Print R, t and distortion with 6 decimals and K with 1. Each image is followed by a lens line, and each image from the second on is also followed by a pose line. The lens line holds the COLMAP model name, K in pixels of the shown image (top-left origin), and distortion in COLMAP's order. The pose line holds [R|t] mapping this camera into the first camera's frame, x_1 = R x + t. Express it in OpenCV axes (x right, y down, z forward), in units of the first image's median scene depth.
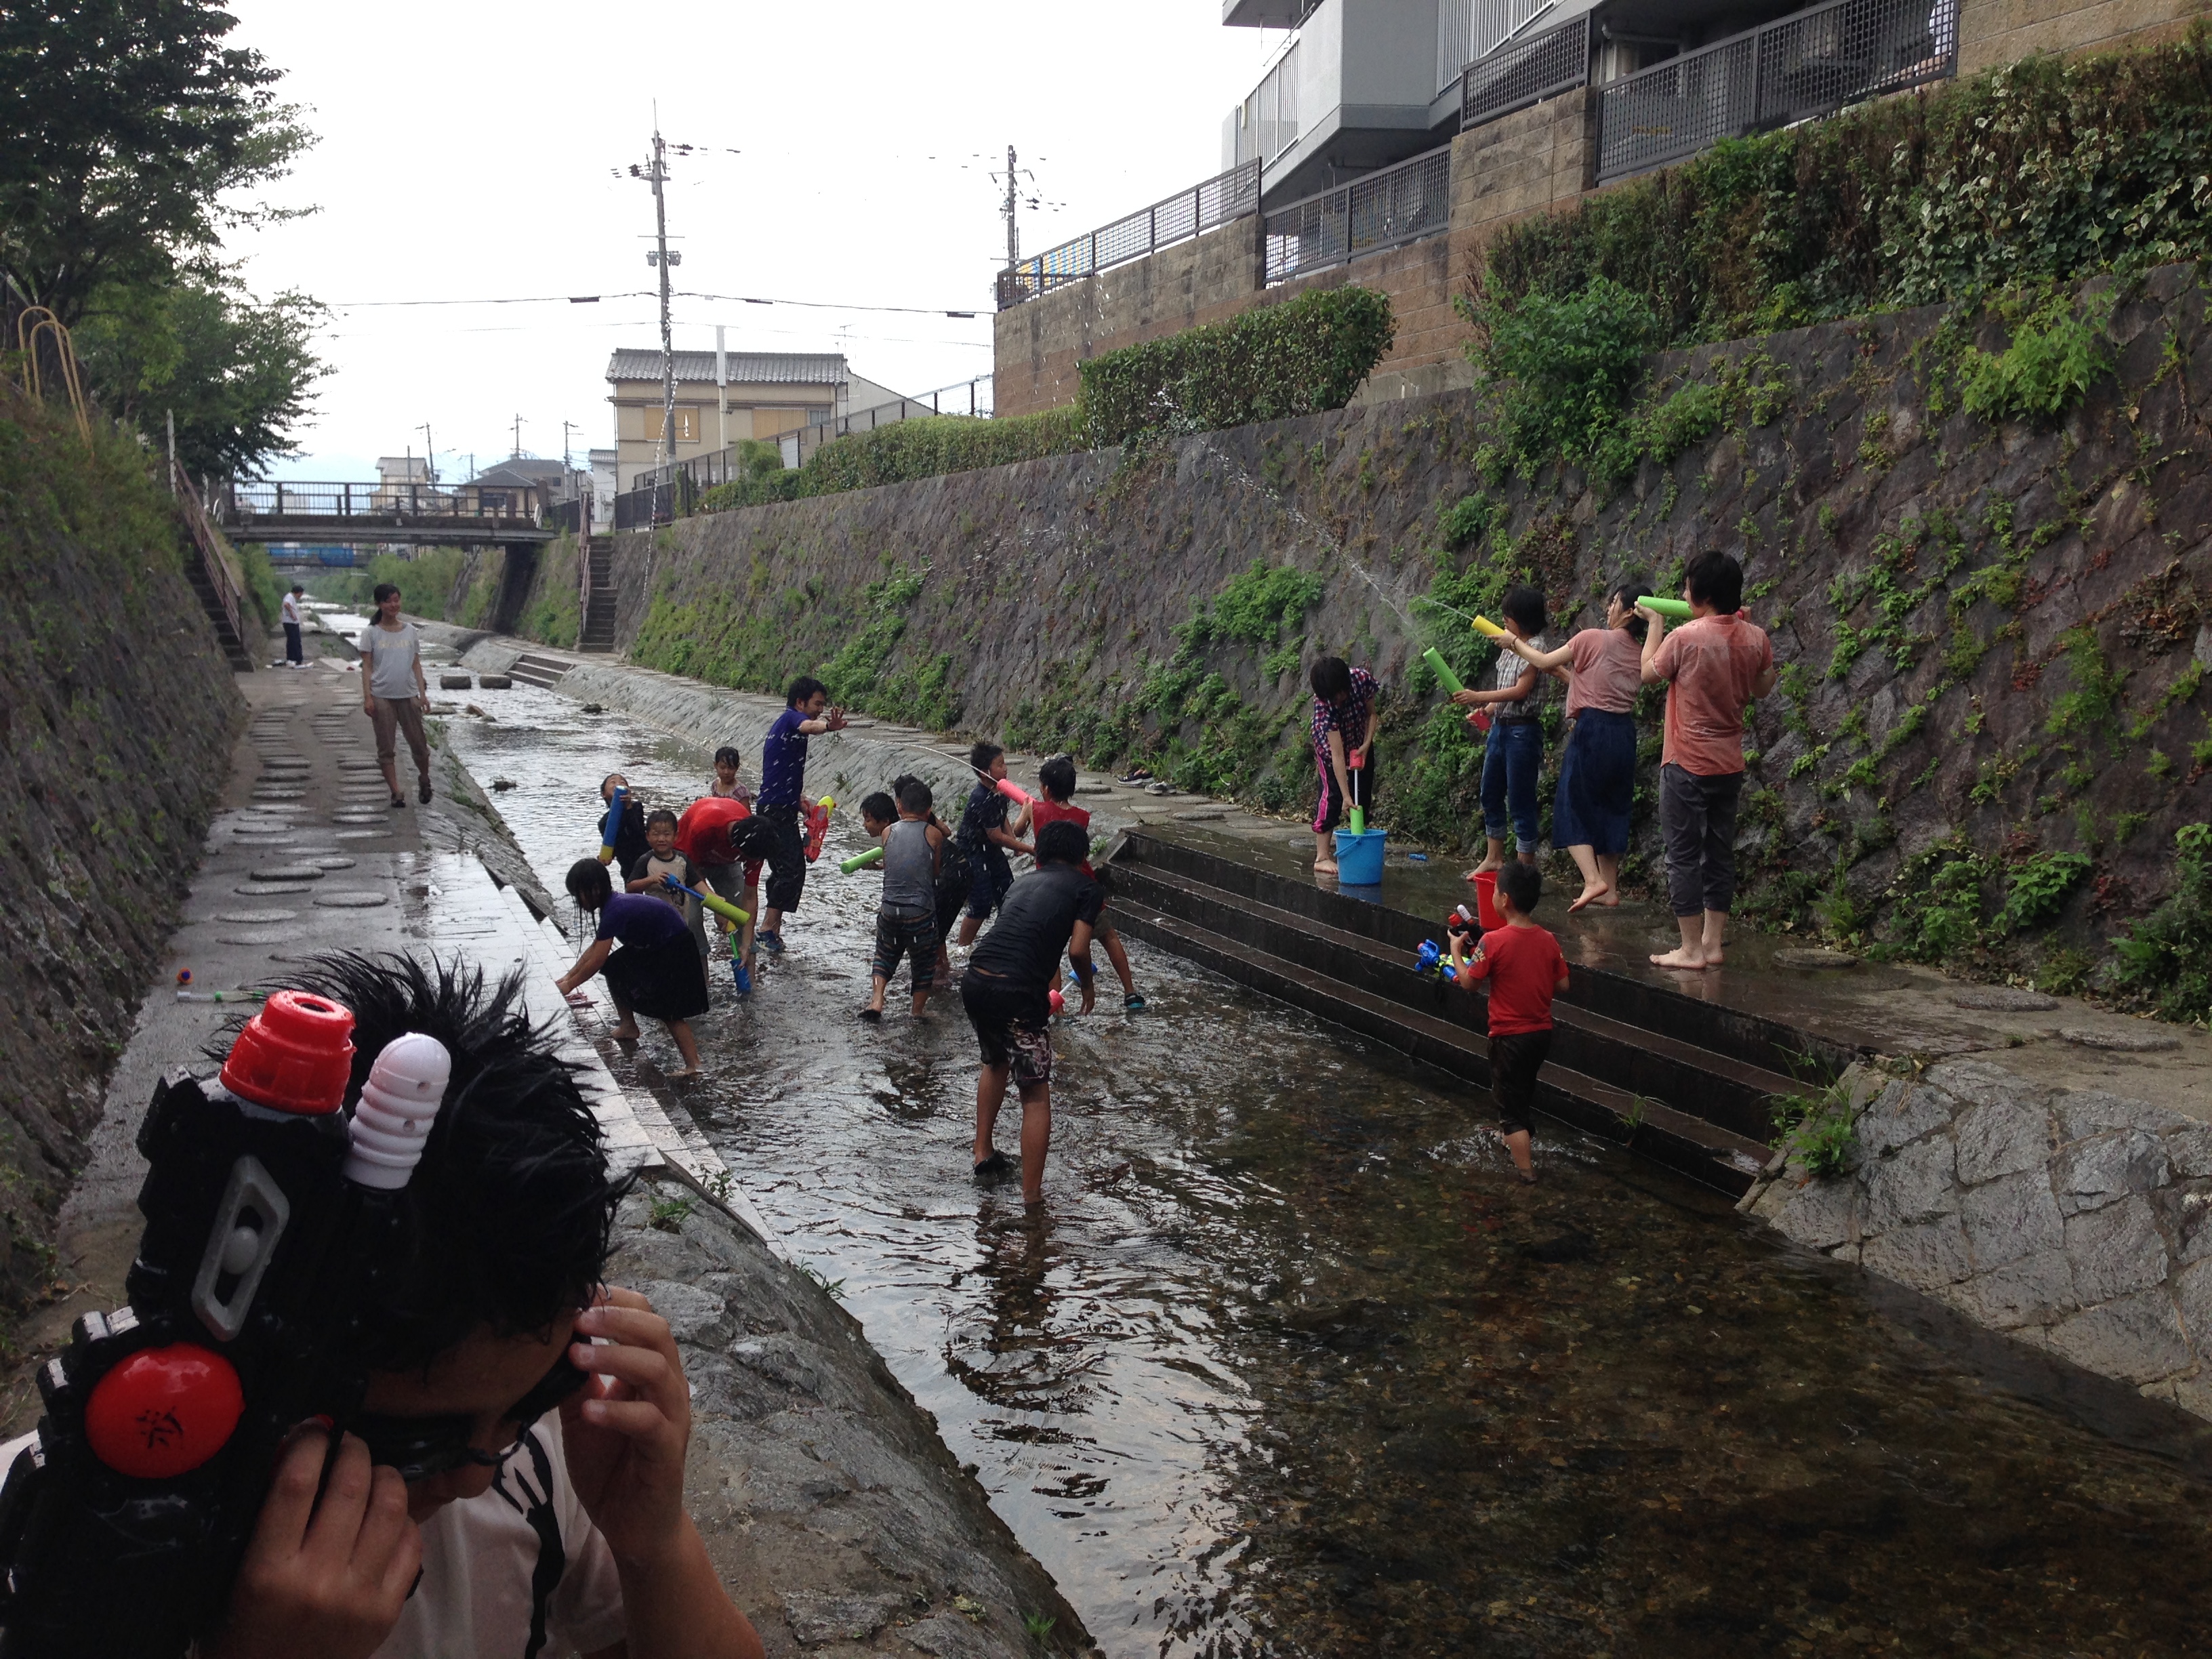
lens RADIAL K [[2122.8, 0, 1020.7], [0, 2122.8, 827.5], [0, 0, 1]] dist [0.007218, 0.019571]
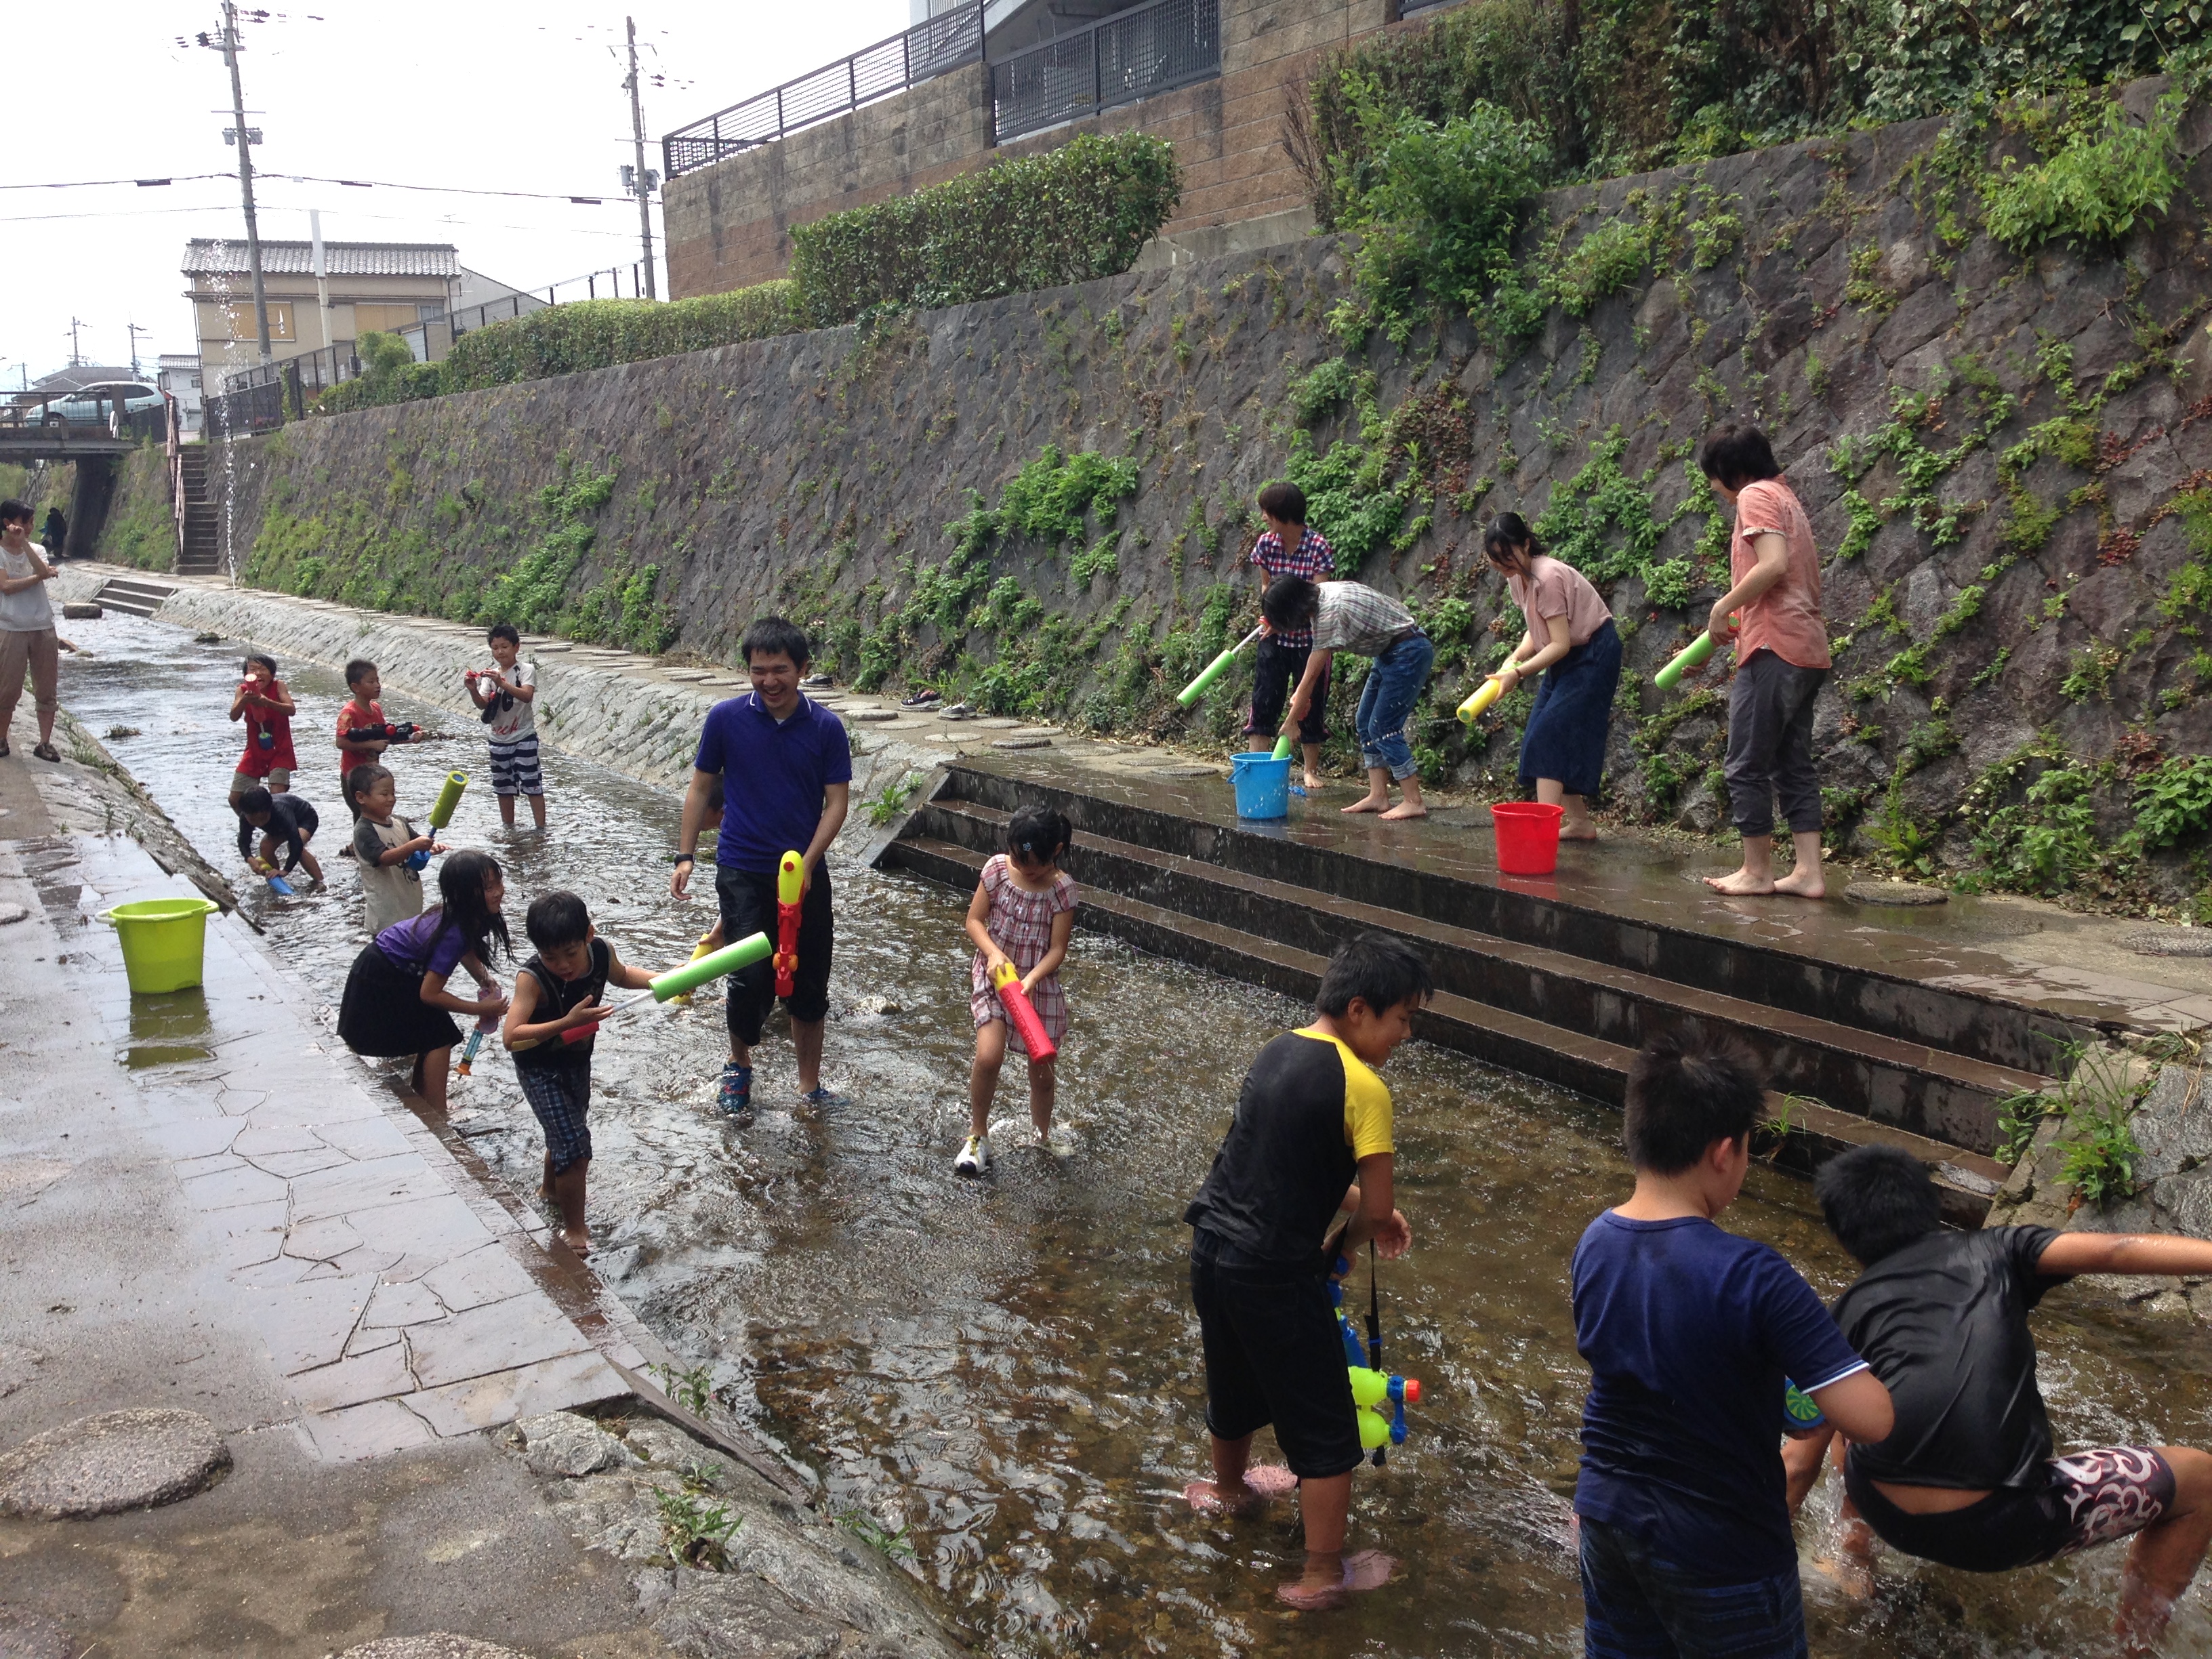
lens RADIAL K [[2139.3, 0, 1112.2], [0, 2139.3, 831.5], [0, 0, 1]] dist [0.108571, -0.232643]
pose [[0.978755, -0.054491, 0.197657, -0.051666], [0.045545, 0.997734, 0.049529, -0.010471], [-0.199908, -0.039474, 0.979019, 0.125535]]
